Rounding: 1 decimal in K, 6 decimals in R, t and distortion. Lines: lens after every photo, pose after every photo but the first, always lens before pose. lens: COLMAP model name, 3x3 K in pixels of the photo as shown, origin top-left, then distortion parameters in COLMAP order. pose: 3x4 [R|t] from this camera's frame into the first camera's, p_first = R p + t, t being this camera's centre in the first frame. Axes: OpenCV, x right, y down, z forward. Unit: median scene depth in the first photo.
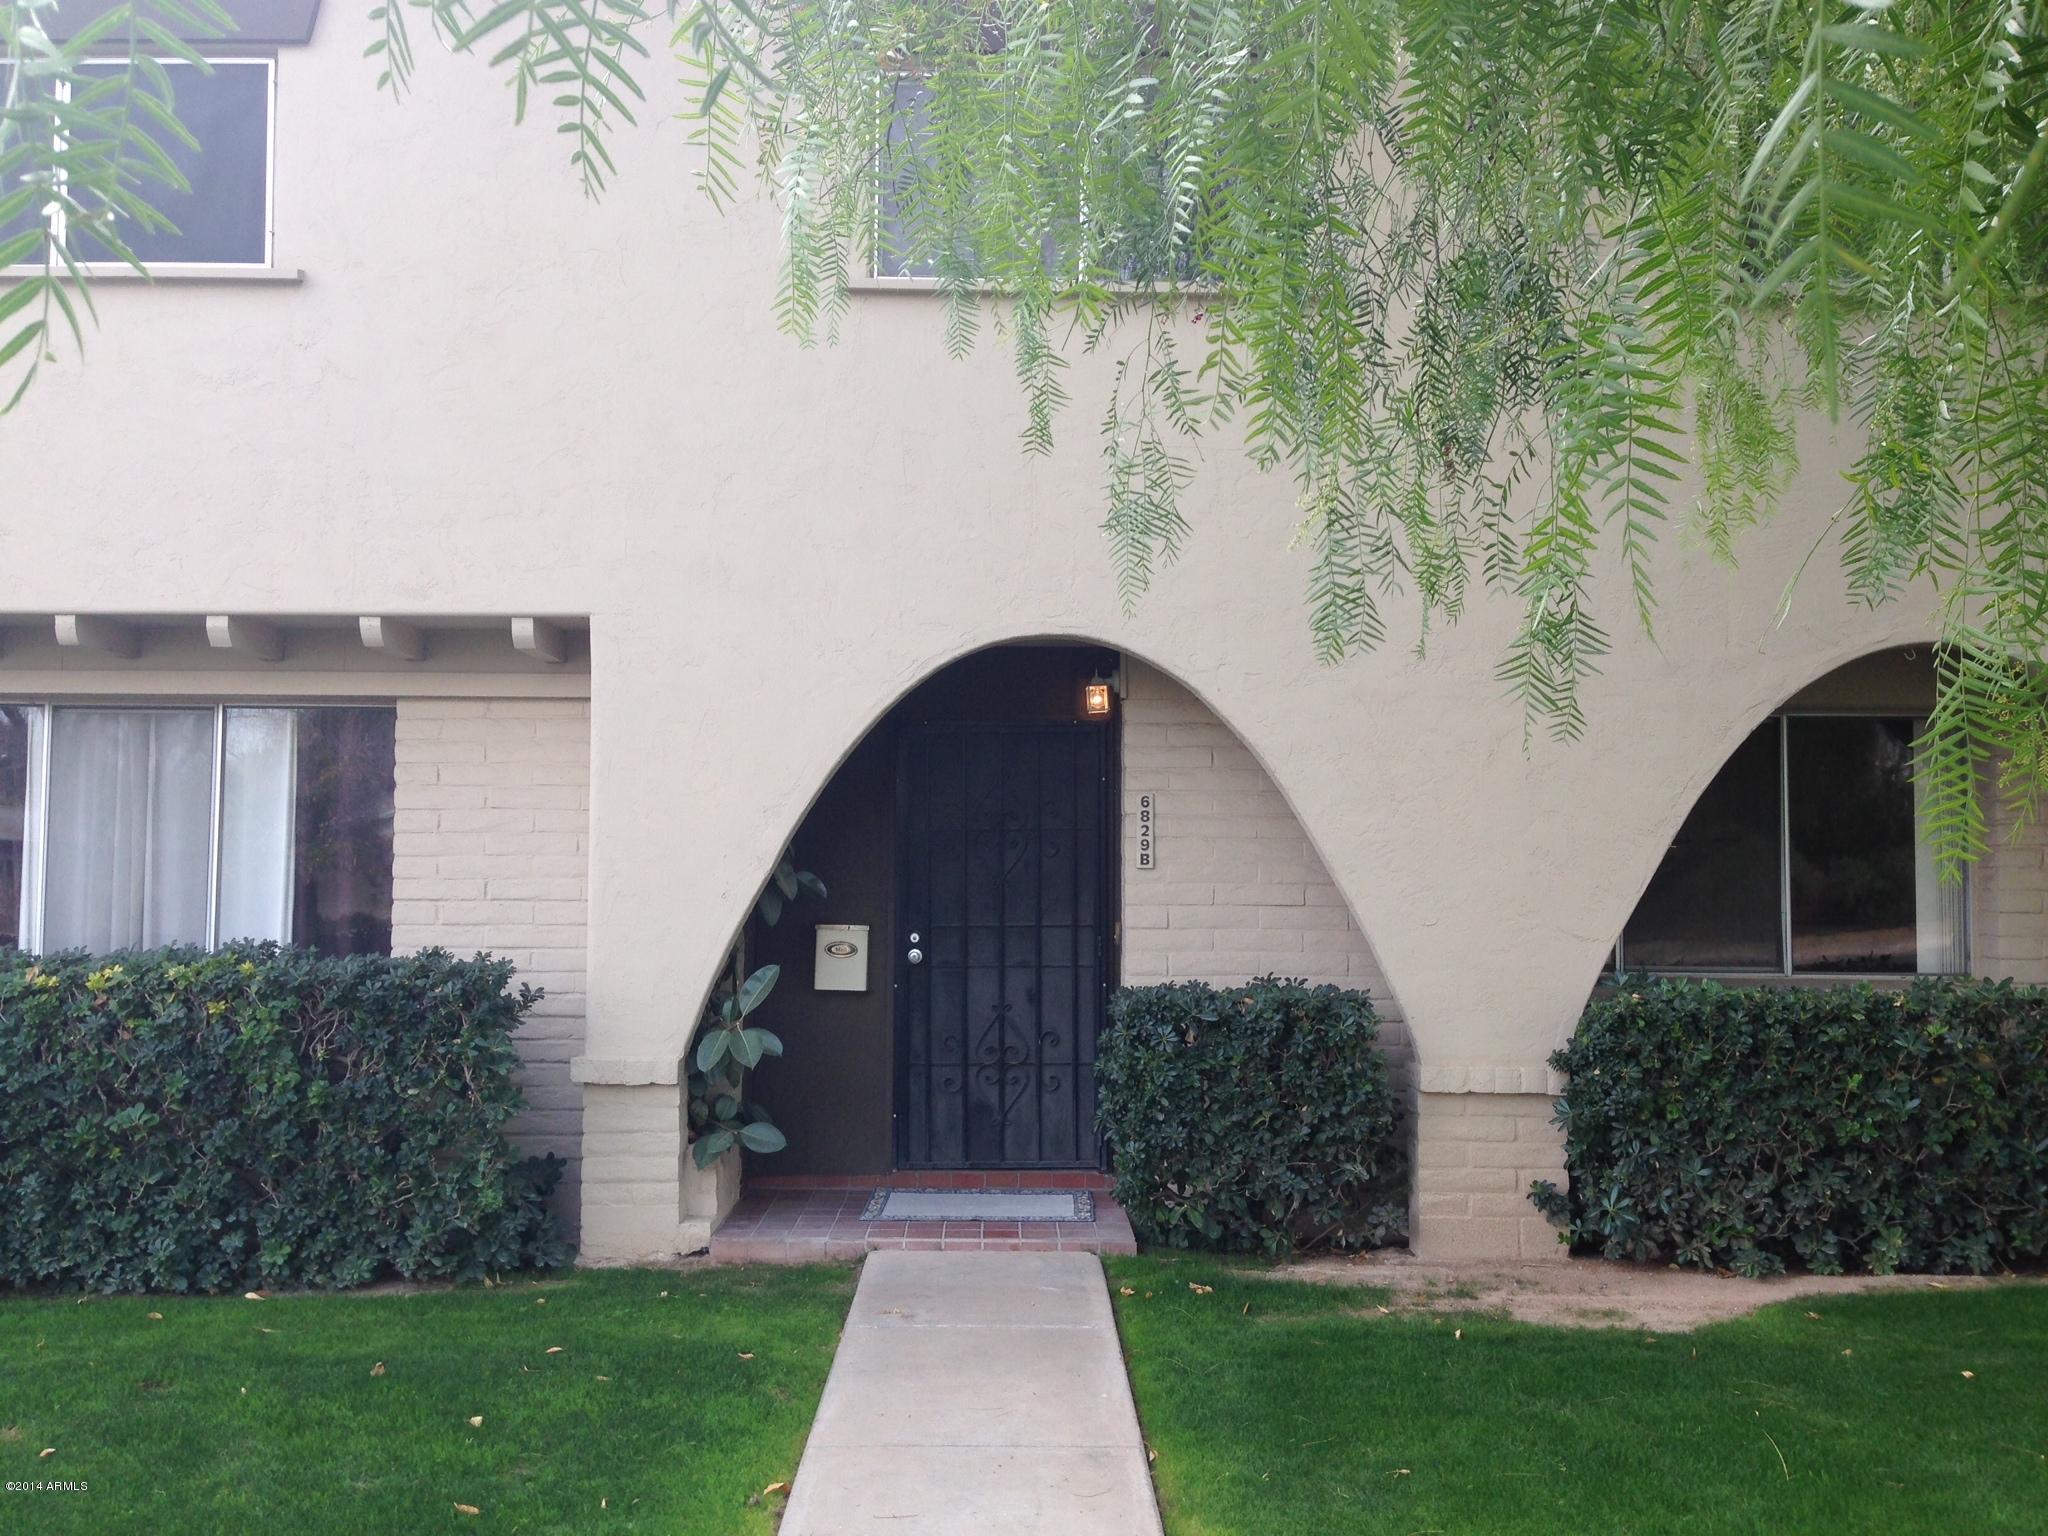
lens RADIAL K [[1888.6, 0, 1031.4], [0, 1888.6, 772.5], [0, 0, 1]] dist [0.048123, -0.007691]
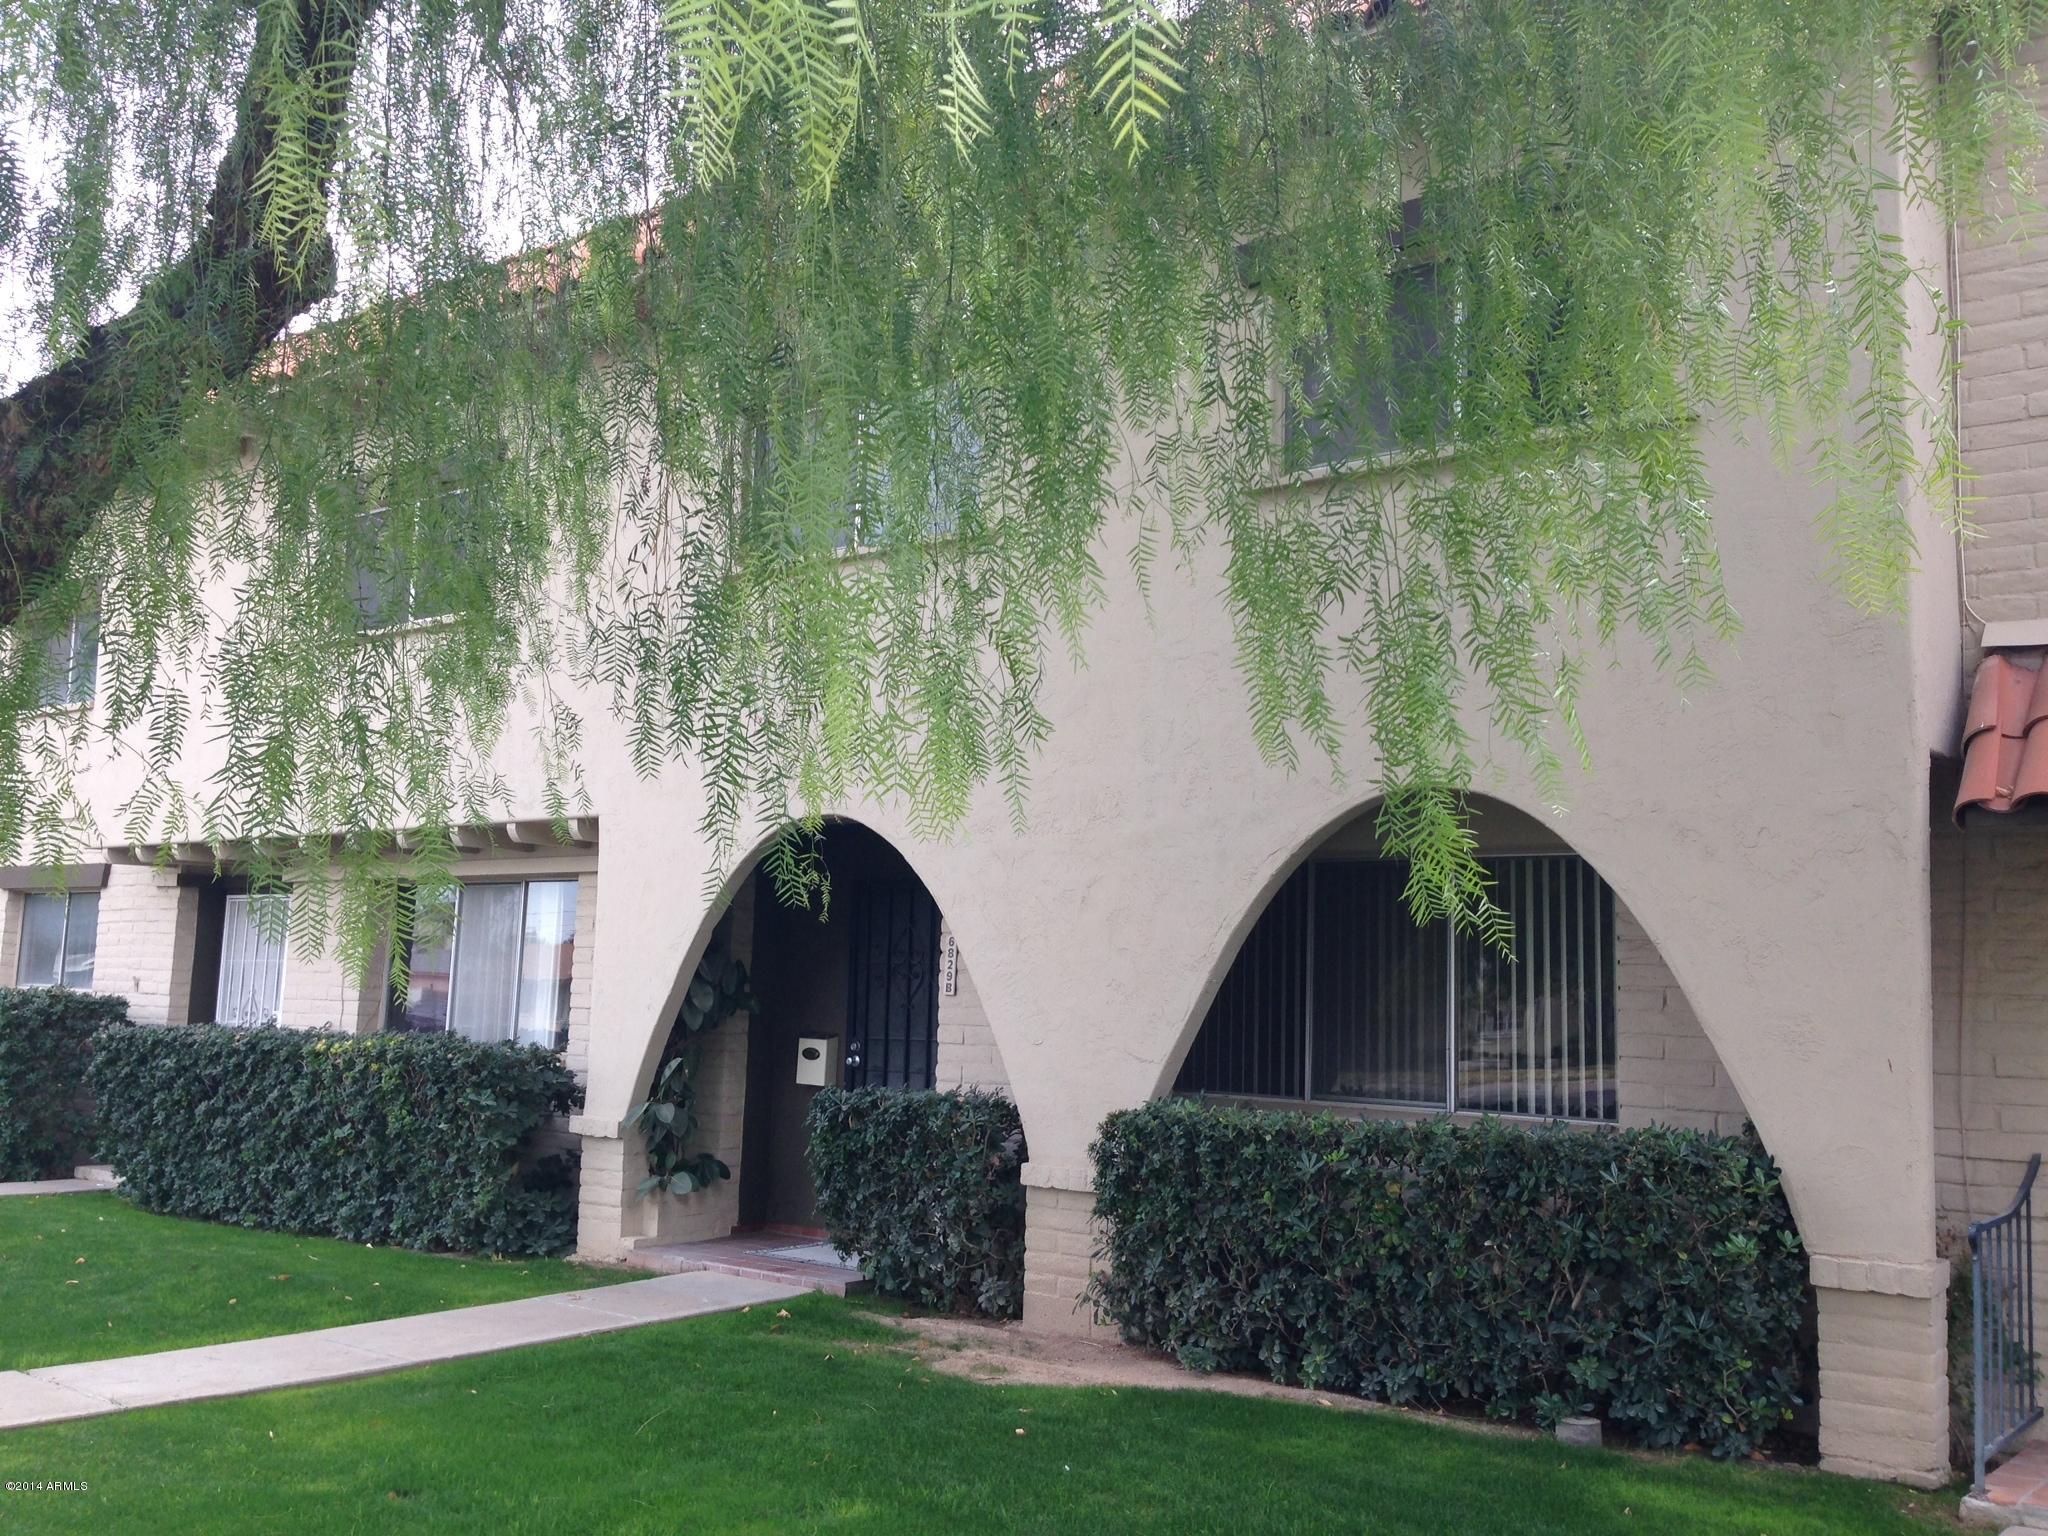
lens RADIAL K [[1888.6, 0, 1031.4], [0, 1888.6, 772.5], [0, 0, 1]] dist [0.048123, -0.007691]
pose [[0.776424, -0.058201, -0.627517, 0.964445], [0.001872, 0.995935, -0.090056, 0.019088], [0.630208, 0.068747, 0.773377, 0.072923]]
